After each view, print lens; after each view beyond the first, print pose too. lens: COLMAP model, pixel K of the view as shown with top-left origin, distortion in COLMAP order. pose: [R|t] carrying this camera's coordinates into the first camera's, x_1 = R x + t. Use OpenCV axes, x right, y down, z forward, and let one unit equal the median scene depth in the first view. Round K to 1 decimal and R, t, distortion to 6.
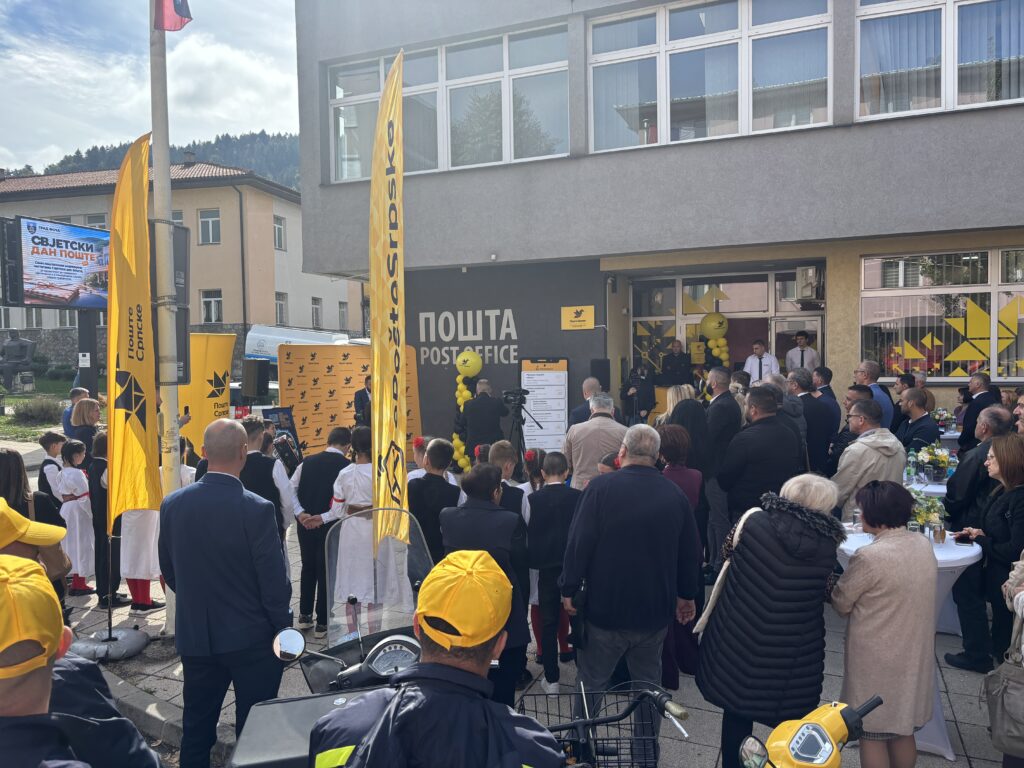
lens RADIAL K [[764.7, 0, 511.3], [0, 764.7, 384.1], [0, 0, 1]] dist [0.059527, -0.042662]
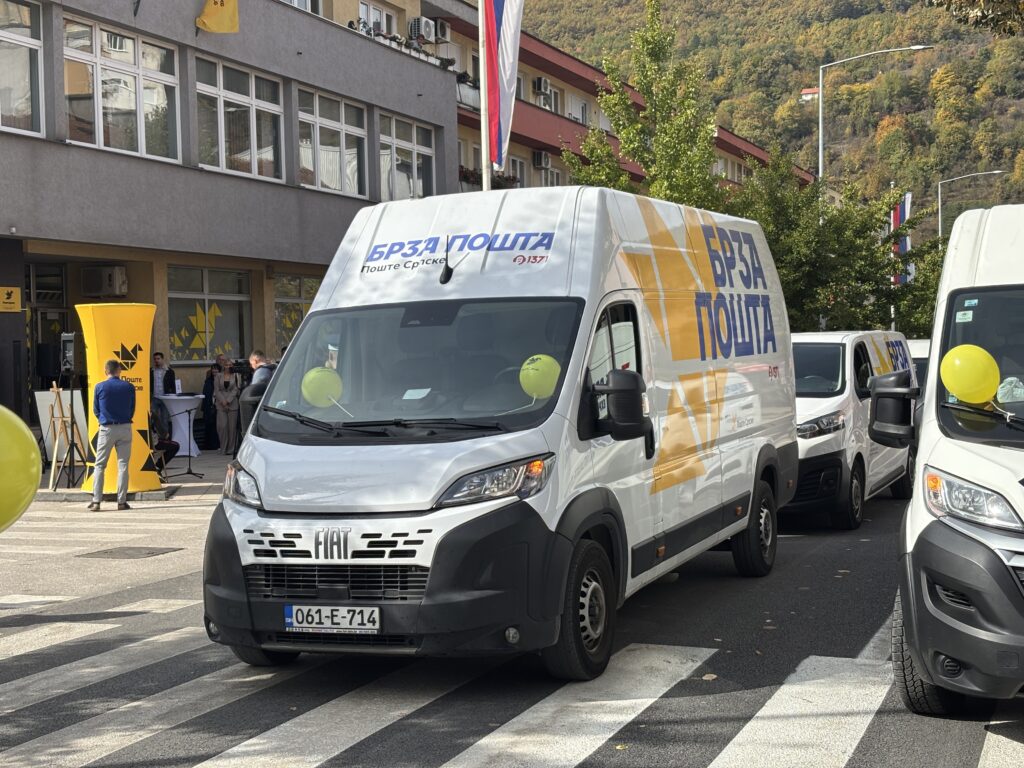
lens RADIAL K [[1527.8, 0, 510.0], [0, 1527.8, 387.8], [0, 0, 1]] dist [0.115567, 0.000000]
pose [[-0.010389, -0.011655, 0.999878, -1.979959], [0.055171, 0.998402, 0.012211, 0.034323], [-0.998423, 0.055292, -0.009730, 0.455354]]
